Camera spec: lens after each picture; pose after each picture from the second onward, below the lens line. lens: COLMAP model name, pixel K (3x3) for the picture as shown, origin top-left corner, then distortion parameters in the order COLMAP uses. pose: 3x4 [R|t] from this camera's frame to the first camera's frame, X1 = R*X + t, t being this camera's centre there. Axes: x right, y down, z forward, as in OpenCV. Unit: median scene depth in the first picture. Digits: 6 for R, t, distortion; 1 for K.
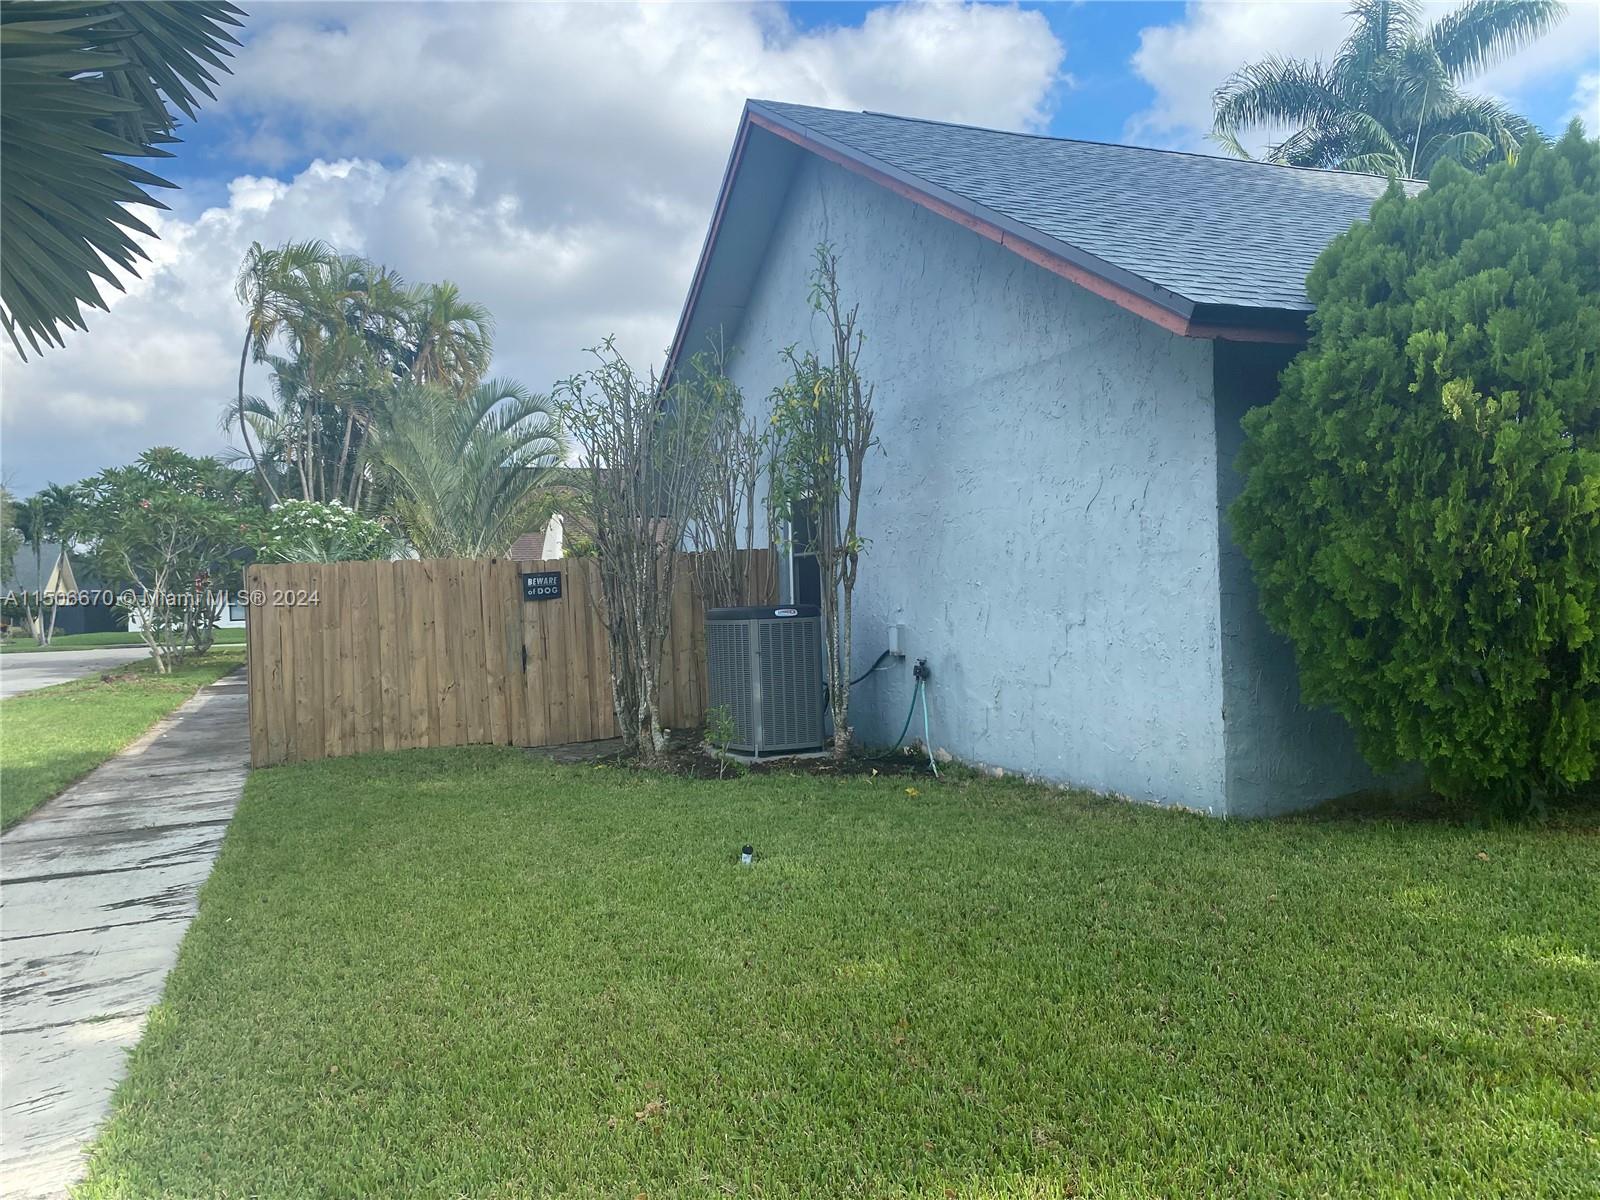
lens RADIAL K [[1214.2, 0, 801.3], [0, 1214.2, 593.0], [0, 0, 1]] dist [0.016590, 0.006076]
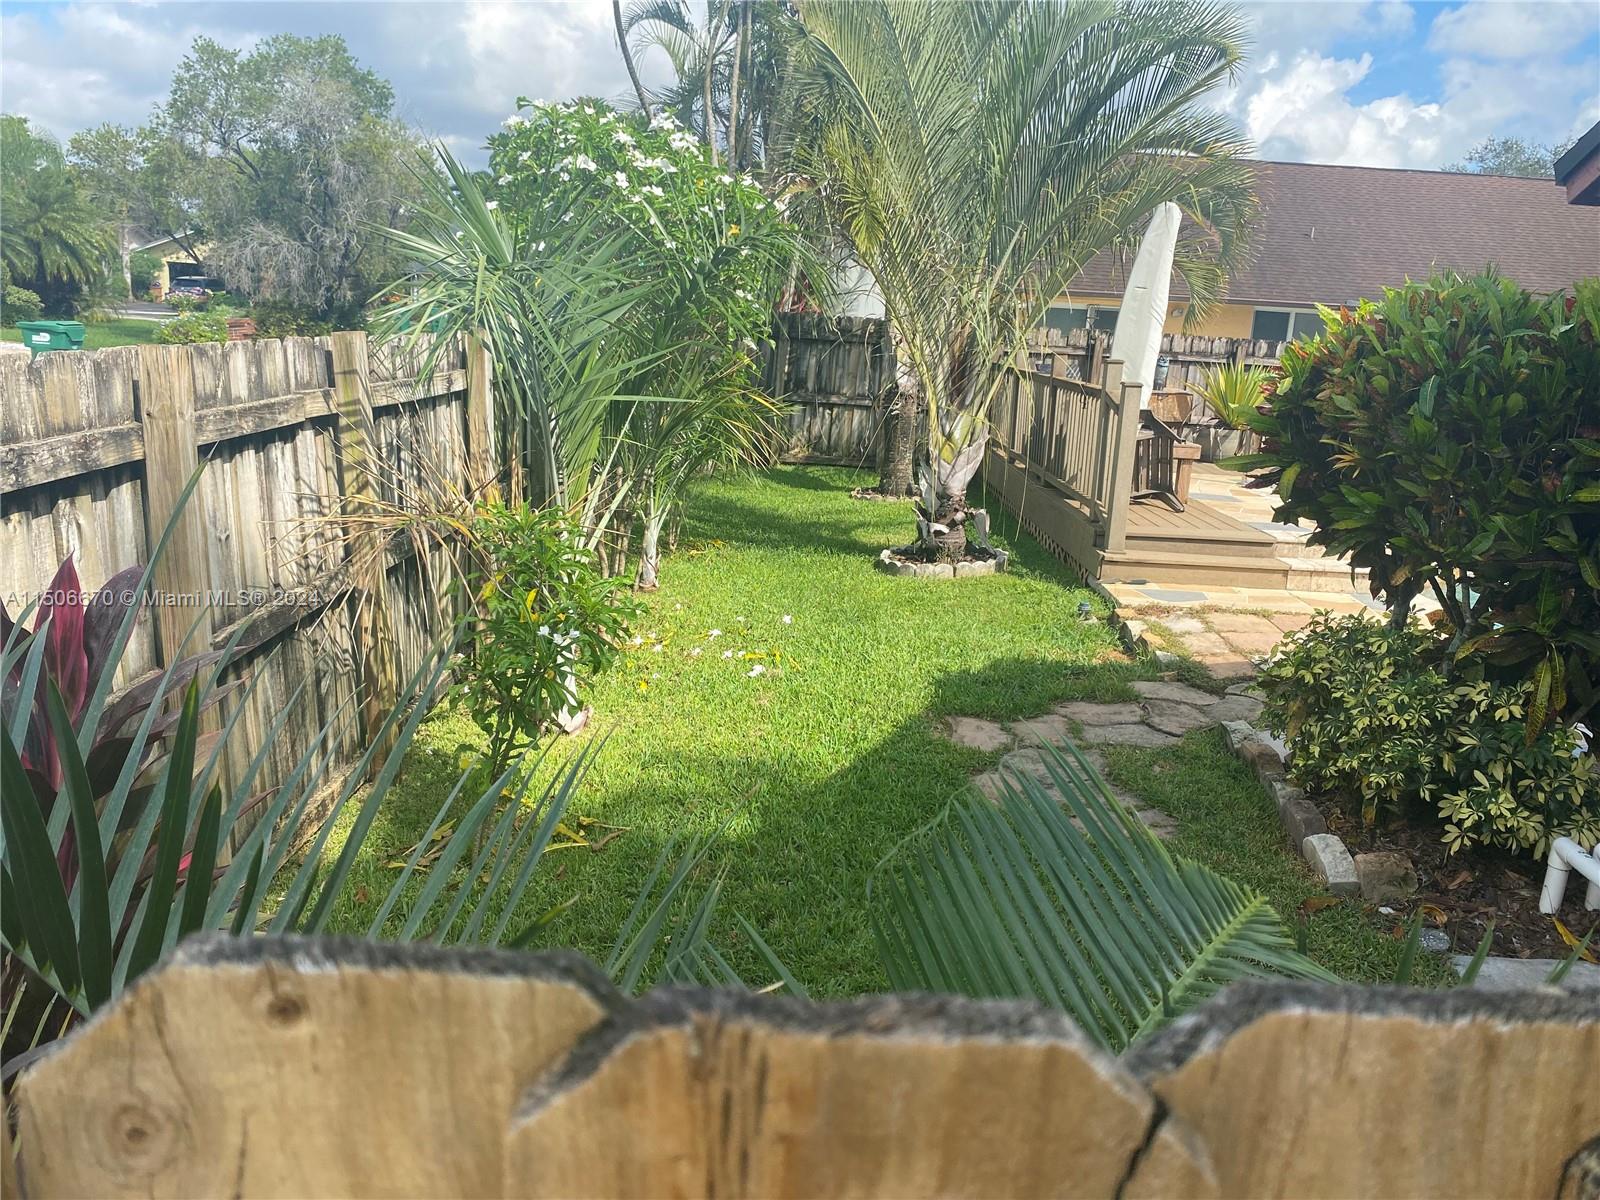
lens RADIAL K [[1214.2, 0, 800.3], [0, 1214.2, 605.2], [0, 0, 1]] dist [0.016590, 0.006076]
pose [[0.928620, 0.158024, -0.335698, -0.169079], [-0.077567, 0.967459, 0.240844, -0.020955], [0.362833, -0.197614, 0.910660, 0.558316]]
